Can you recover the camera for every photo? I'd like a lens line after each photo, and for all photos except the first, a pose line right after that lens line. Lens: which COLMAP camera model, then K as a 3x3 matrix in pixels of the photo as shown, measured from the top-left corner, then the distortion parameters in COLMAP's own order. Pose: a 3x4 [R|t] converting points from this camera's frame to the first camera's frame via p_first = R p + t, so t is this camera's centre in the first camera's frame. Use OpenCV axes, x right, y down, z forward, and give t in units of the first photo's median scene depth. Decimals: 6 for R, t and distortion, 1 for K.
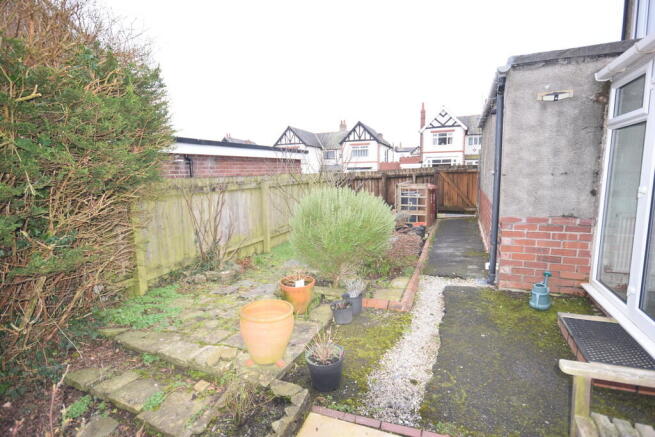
lens RADIAL K [[325.5, 0, 328.4], [0, 325.5, 218.2], [0, 0, 1]] dist [0.010201, -0.000502]
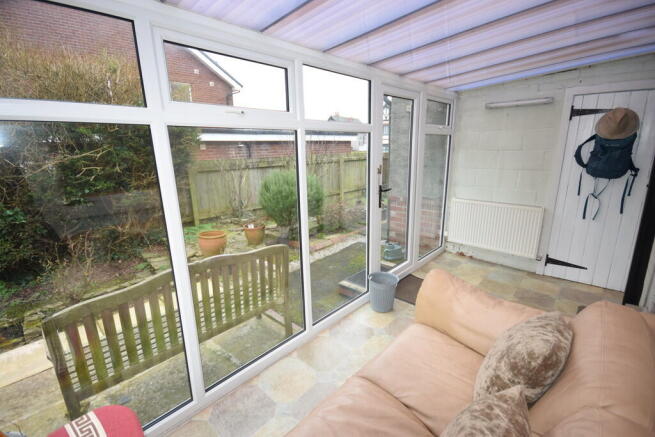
lens RADIAL K [[295.0, 0, 328.8], [0, 295.0, 216.6], [0, 0, 1]] dist [0.003034, 0.000143]
pose [[0.936200, 0.089532, -0.339872, 0.455771], [-0.055499, 0.992537, 0.108586, -0.024057], [0.347057, -0.082795, 0.934182, -0.174797]]
